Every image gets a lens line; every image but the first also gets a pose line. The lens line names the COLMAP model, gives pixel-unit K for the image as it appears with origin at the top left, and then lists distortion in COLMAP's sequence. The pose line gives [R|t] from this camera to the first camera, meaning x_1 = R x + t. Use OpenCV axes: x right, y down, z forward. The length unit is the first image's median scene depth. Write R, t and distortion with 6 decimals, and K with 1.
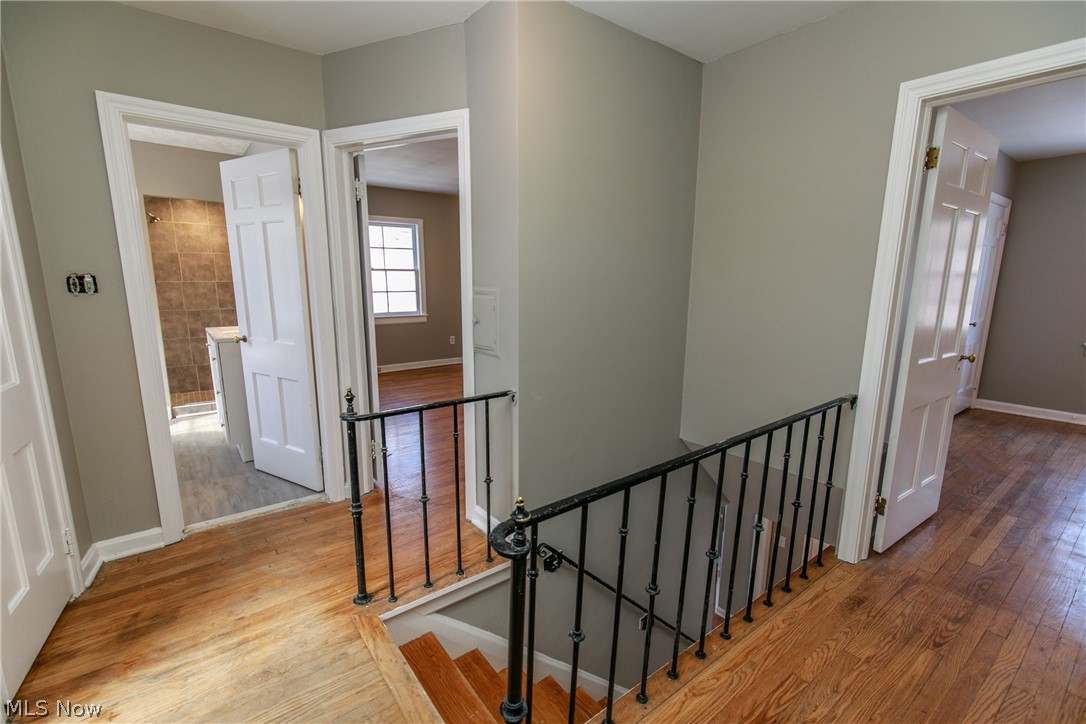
lens RADIAL K [[483.0, 0, 544.5], [0, 483.0, 364.6], [0, 0, 1]] dist [0.008753, 0.000059]
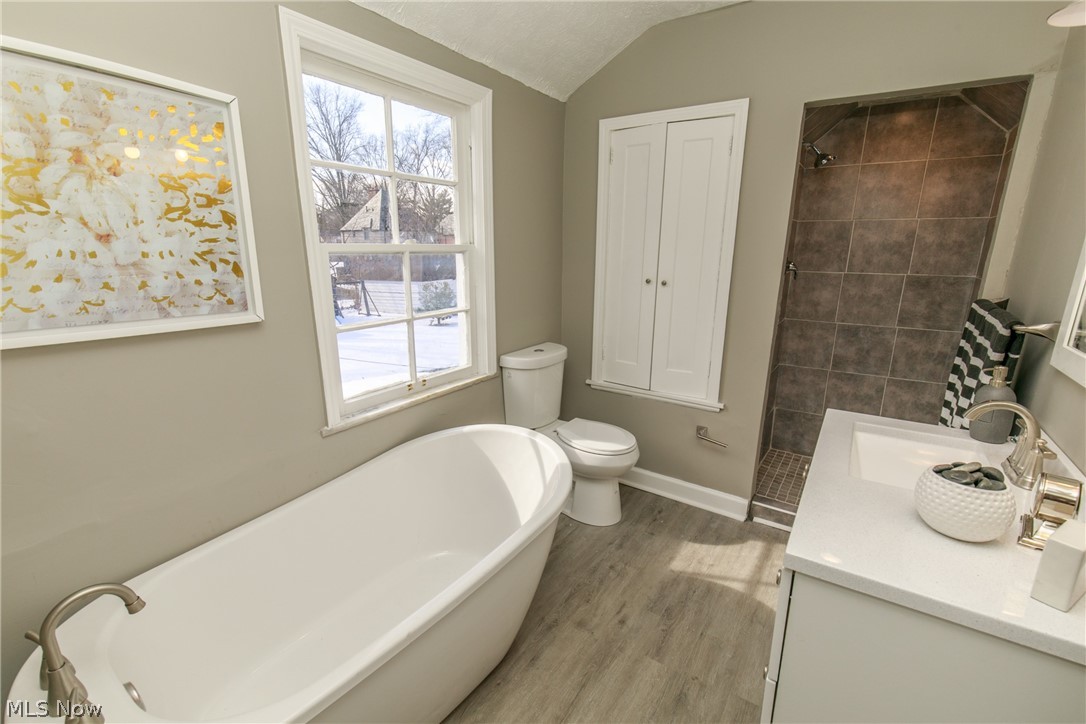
lens RADIAL K [[483.0, 0, 543.6], [0, 483.0, 367.6], [0, 0, 1]] dist [0.008753, 0.000059]
pose [[0.320168, 0.225239, -0.920196, -0.310462], [-0.182870, 0.967751, 0.173252, -0.096901], [0.929543, 0.112806, 0.351032, 0.481506]]
